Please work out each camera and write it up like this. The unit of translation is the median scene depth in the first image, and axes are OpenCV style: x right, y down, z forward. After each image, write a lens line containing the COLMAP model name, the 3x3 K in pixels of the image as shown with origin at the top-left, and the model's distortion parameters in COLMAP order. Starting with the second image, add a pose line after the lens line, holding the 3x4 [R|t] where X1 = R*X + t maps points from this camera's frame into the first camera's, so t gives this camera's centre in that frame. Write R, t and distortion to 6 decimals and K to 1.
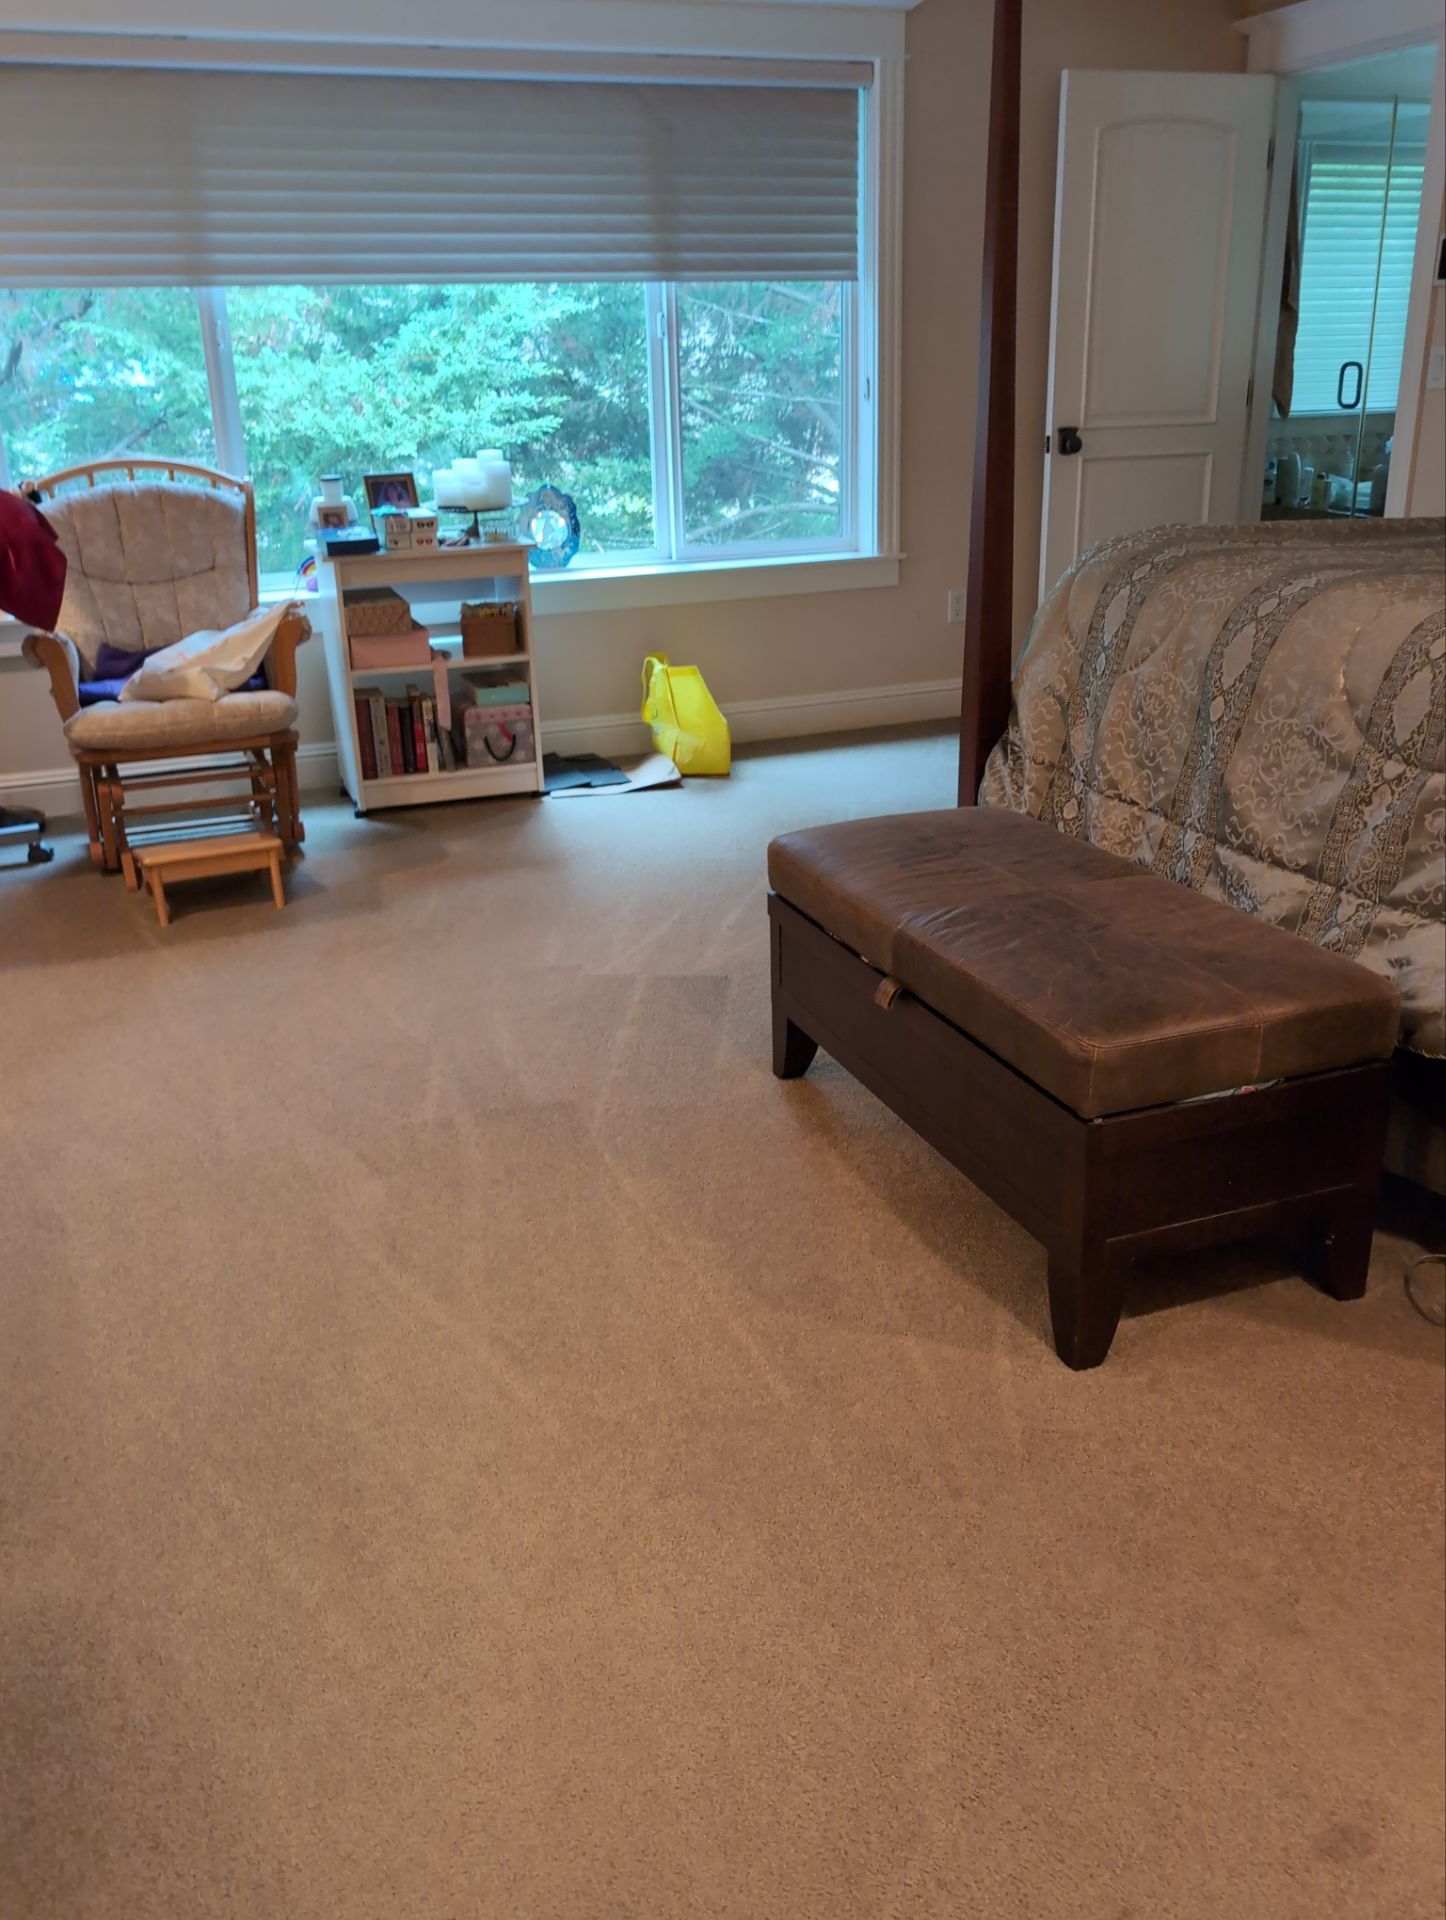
lens RADIAL K [[1623.8, 0, 730.7], [0, 1623.8, 954.9], [0, 0, 1]] dist [0.007685, 0.006015]
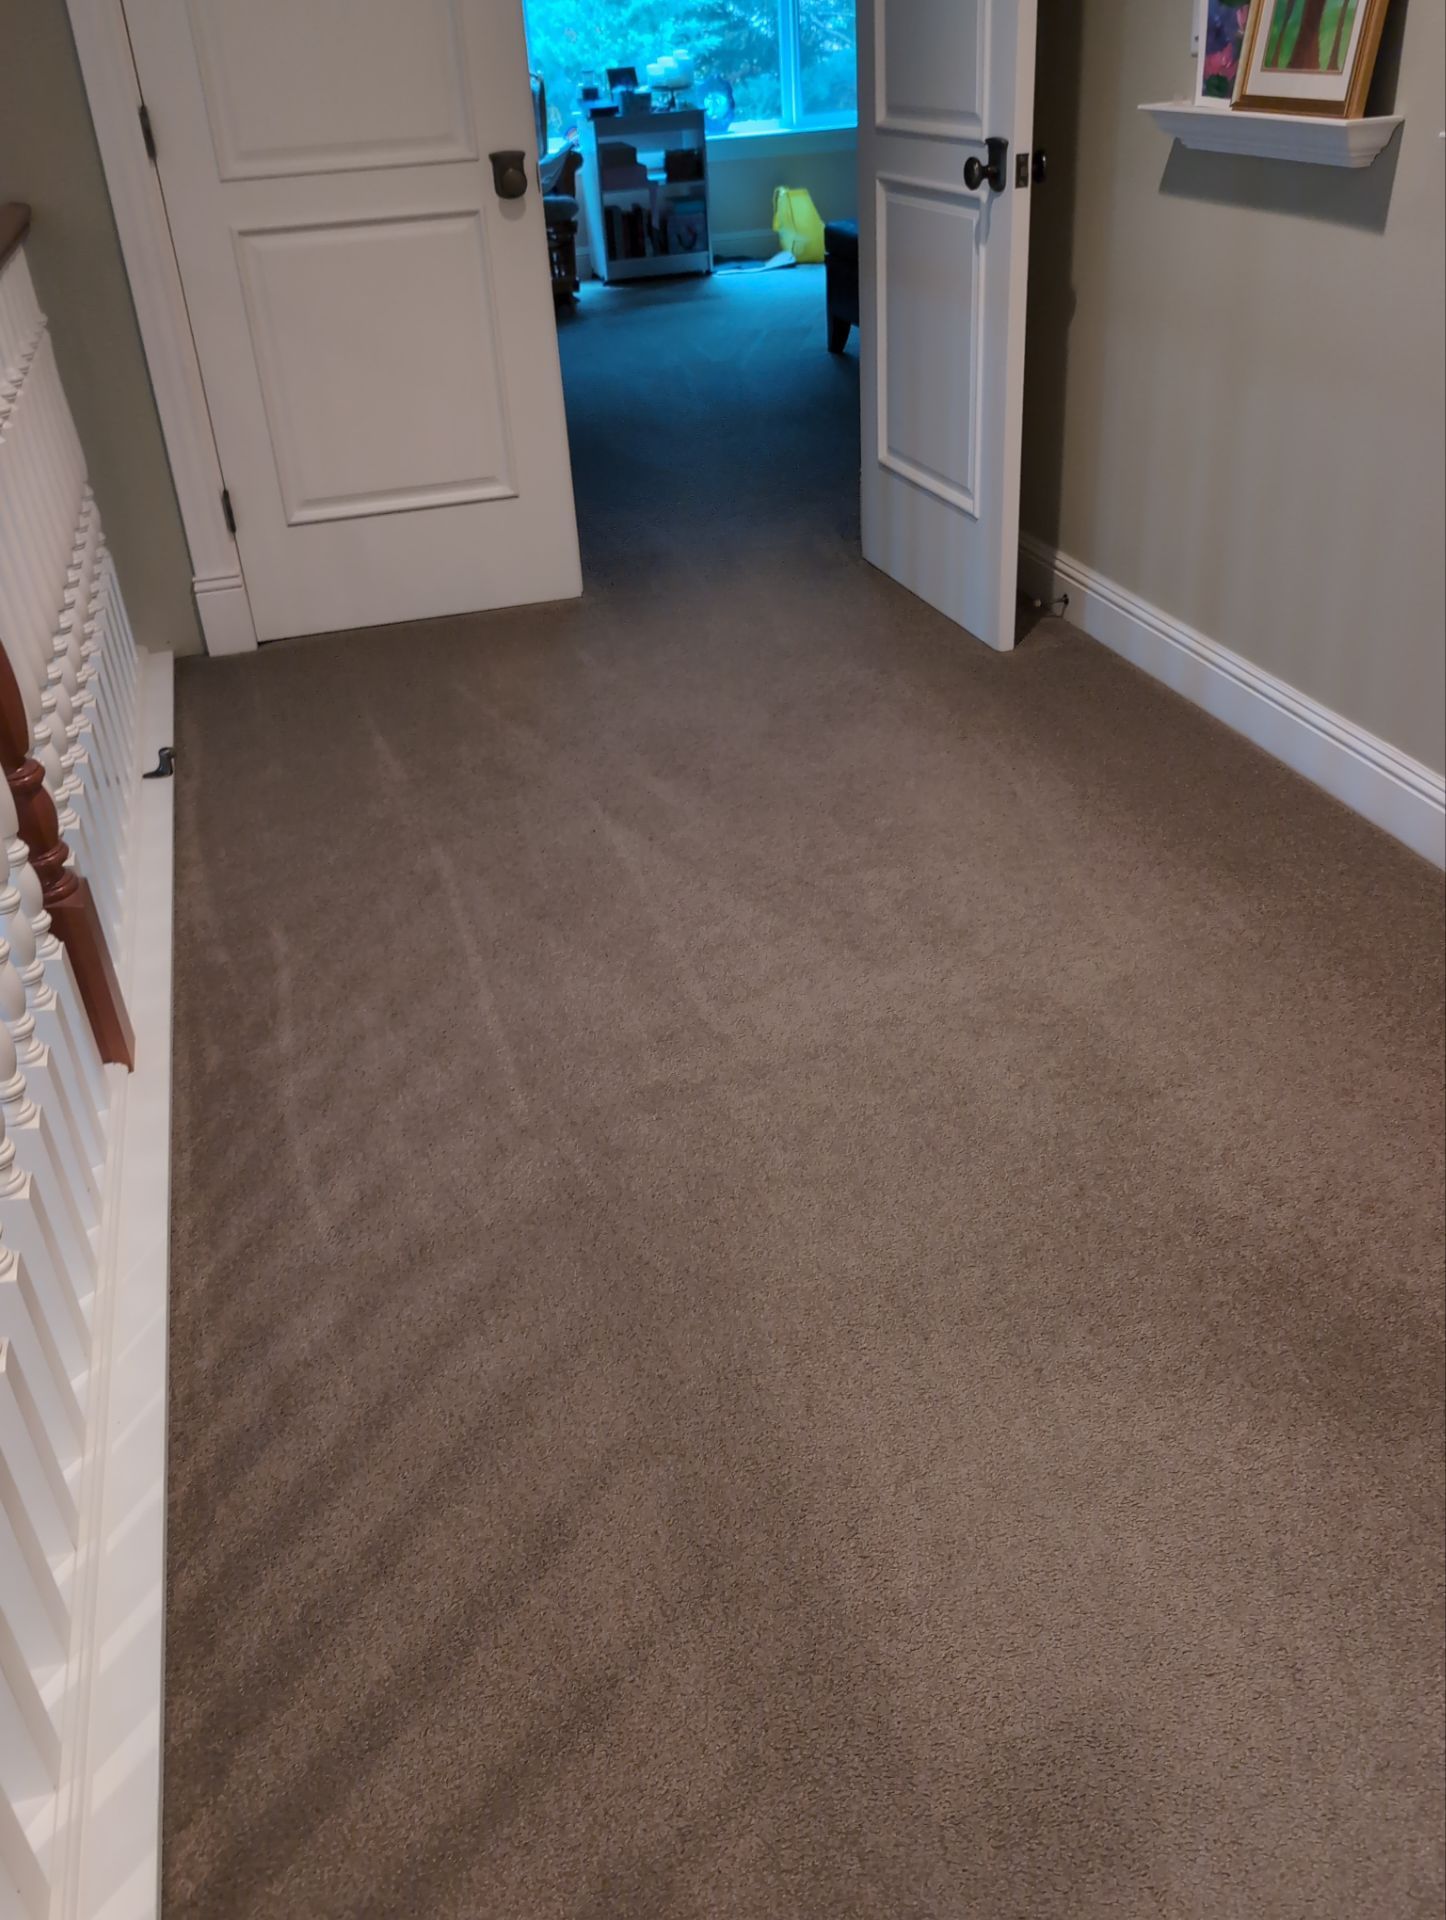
lens RADIAL K [[1623.8, 0, 713.4], [0, 1623.8, 962.7], [0, 0, 1]] dist [0.007685, 0.006015]
pose [[0.994799, 0.020821, -0.099711, 0.064822], [-0.002214, 0.983076, 0.183185, 0.283939], [0.101838, -0.182011, 0.978009, -0.744648]]
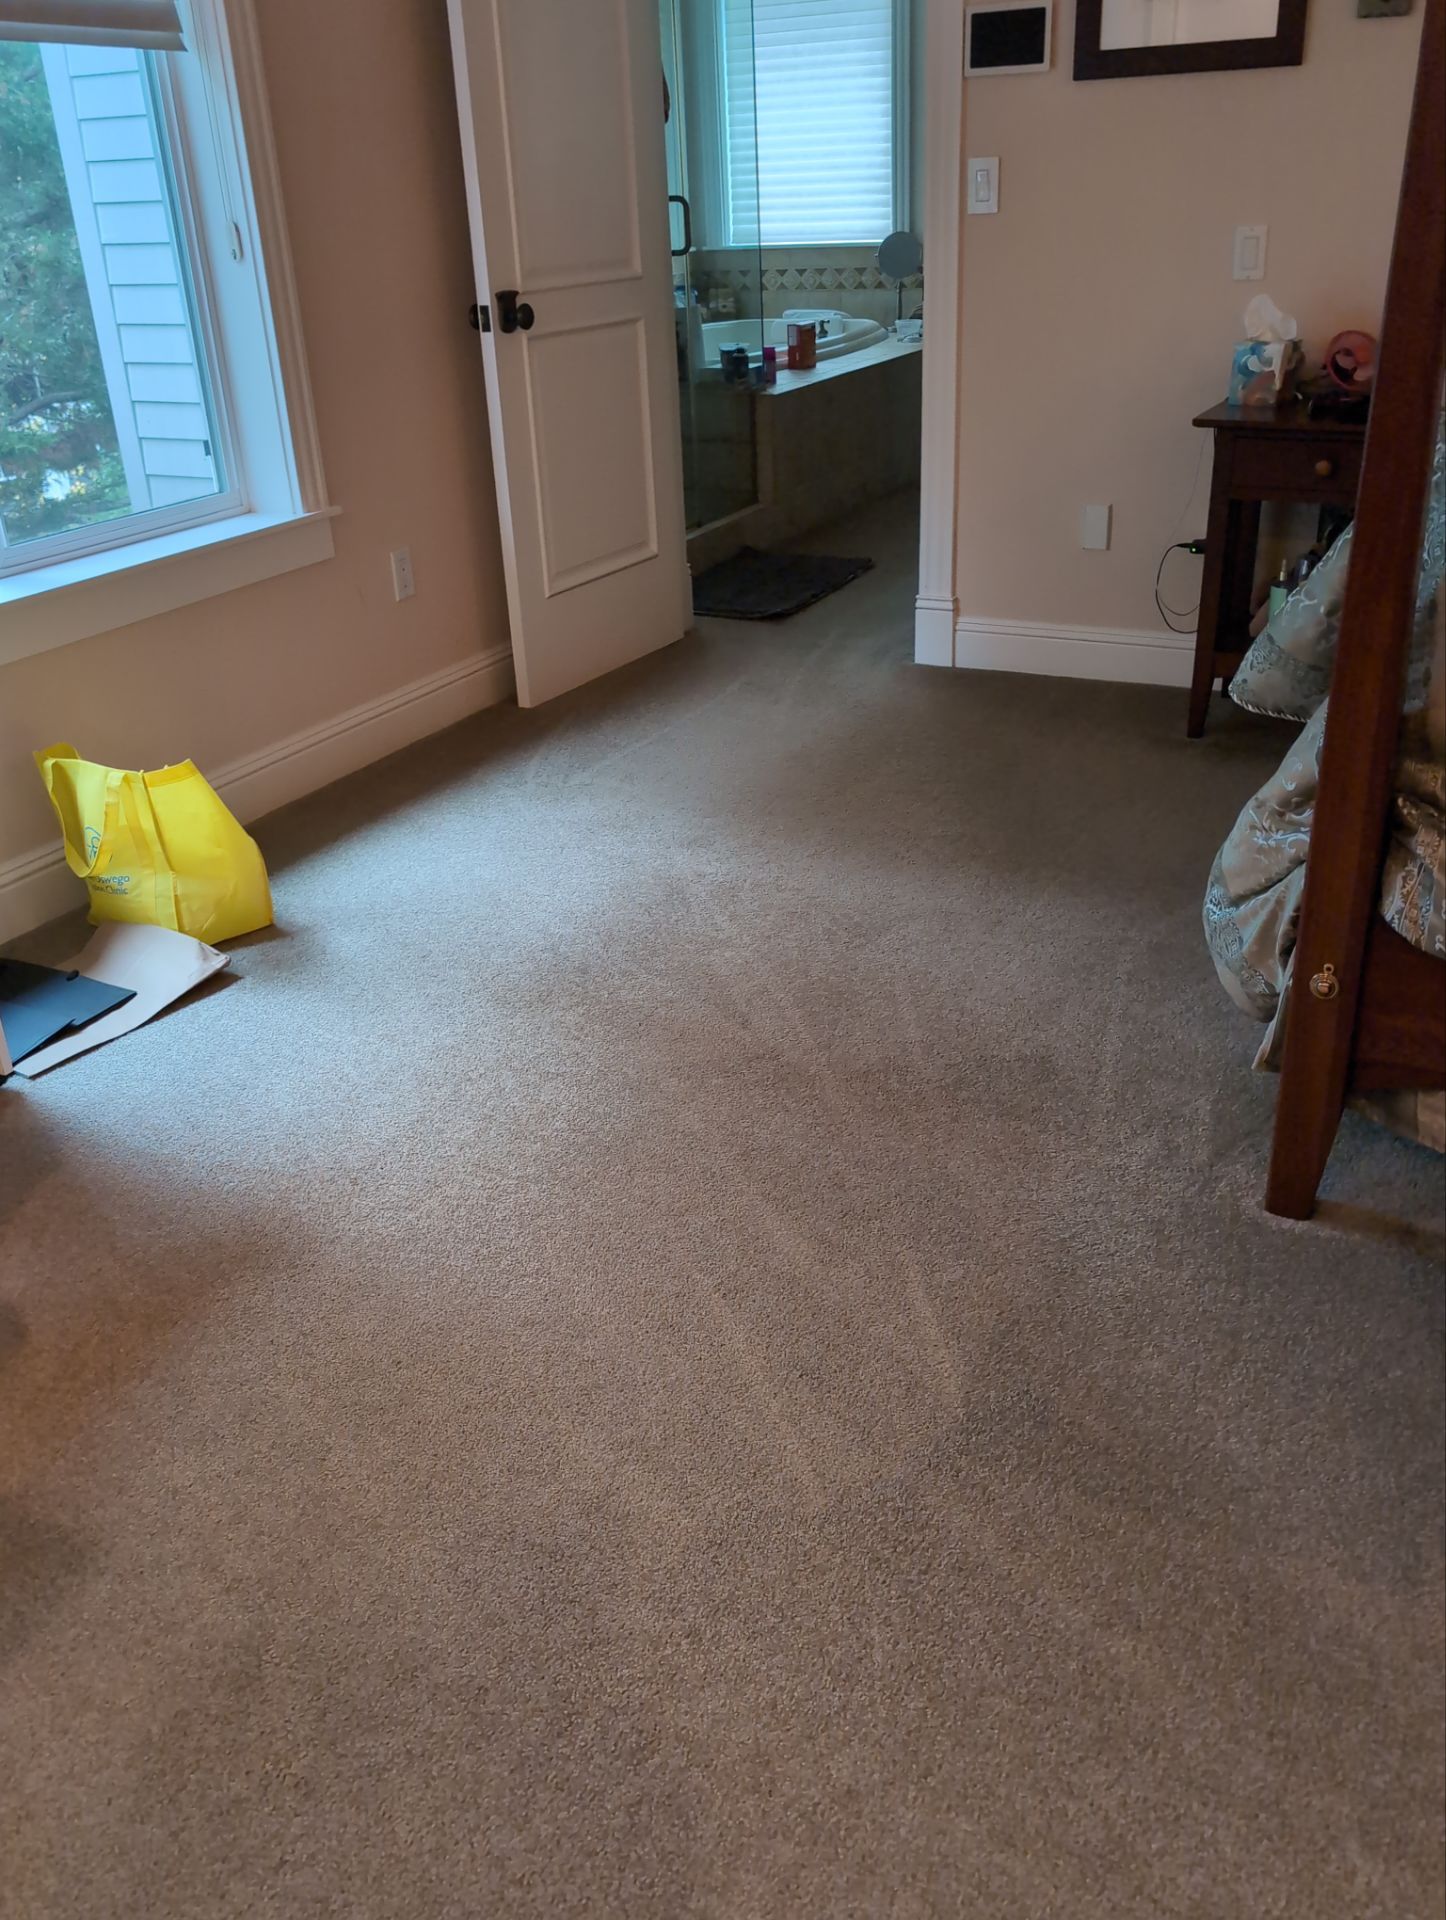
lens RADIAL K [[1623.8, 0, 723.2], [0, 1623.8, 972.8], [0, 0, 1]] dist [0.007685, 0.006015]
pose [[0.763727, -0.293395, 0.575014, -0.218409], [0.251204, 0.955613, 0.153946, -0.145674], [-0.594658, 0.026874, 0.803530, 0.442233]]
